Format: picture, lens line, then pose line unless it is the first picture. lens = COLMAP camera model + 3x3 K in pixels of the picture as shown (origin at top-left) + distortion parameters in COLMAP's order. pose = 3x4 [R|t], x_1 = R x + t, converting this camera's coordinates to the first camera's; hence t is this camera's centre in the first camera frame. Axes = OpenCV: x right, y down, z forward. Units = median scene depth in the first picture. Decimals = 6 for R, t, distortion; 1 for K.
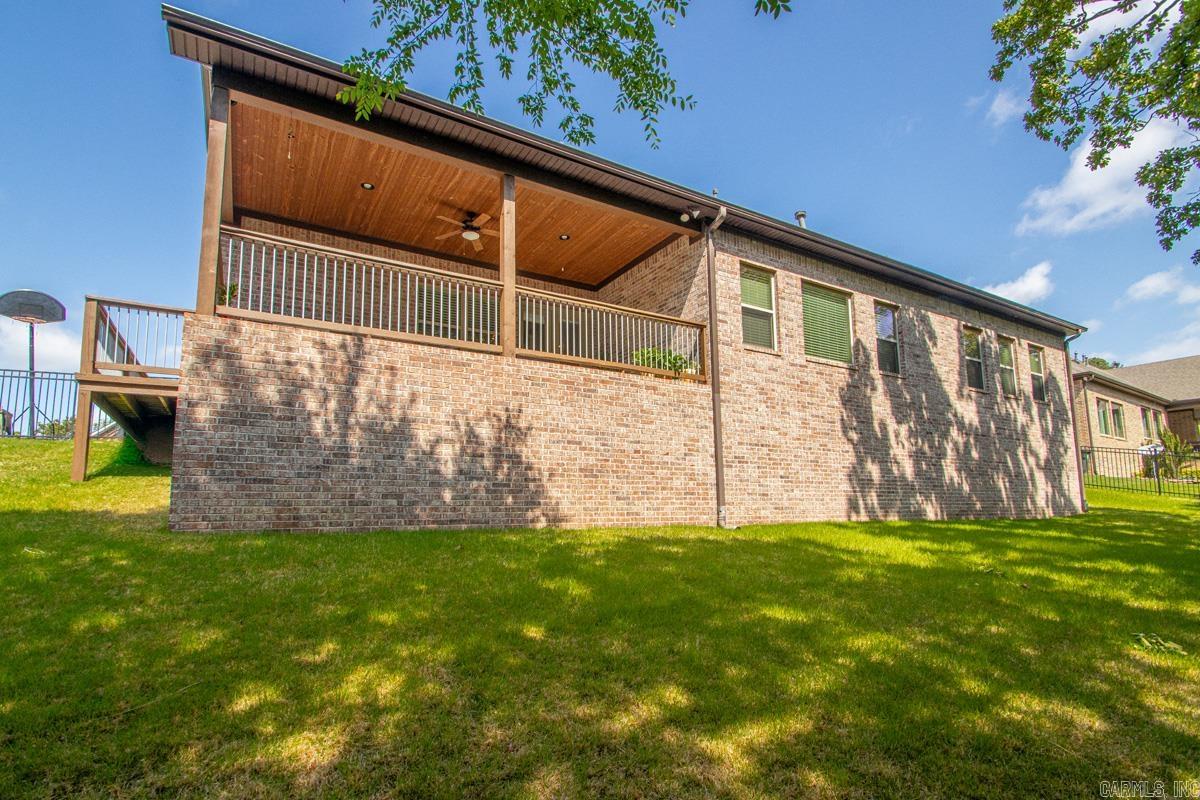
lens RADIAL K [[563.8, 0, 643.0], [0, 563.8, 445.0], [0, 0, 1]] dist [0.009521, -0.014004]
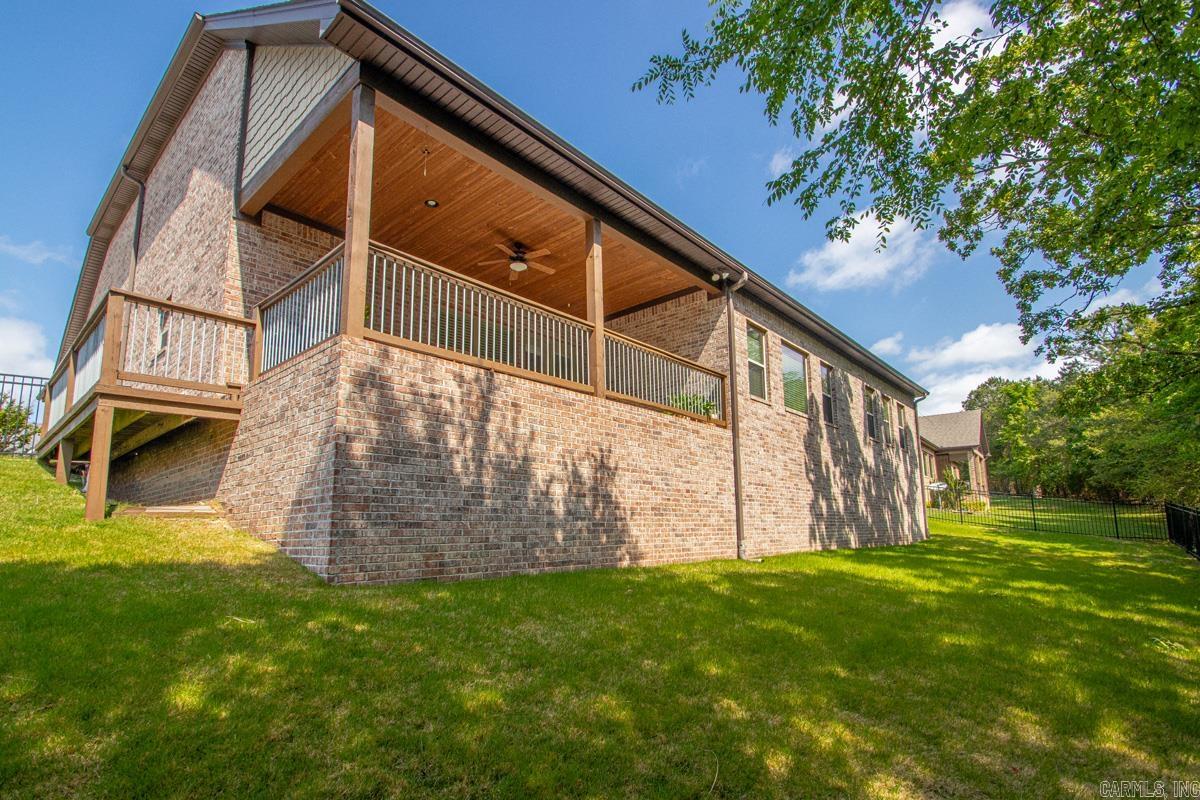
lens RADIAL K [[563.8, 0, 561.4], [0, 563.8, 448.5], [0, 0, 1]] dist [0.009521, -0.014004]
pose [[0.955429, 0.036726, 0.292929, -0.592976], [-0.030063, 0.999177, -0.027217, -0.034532], [-0.293687, 0.017198, 0.955747, 0.049038]]
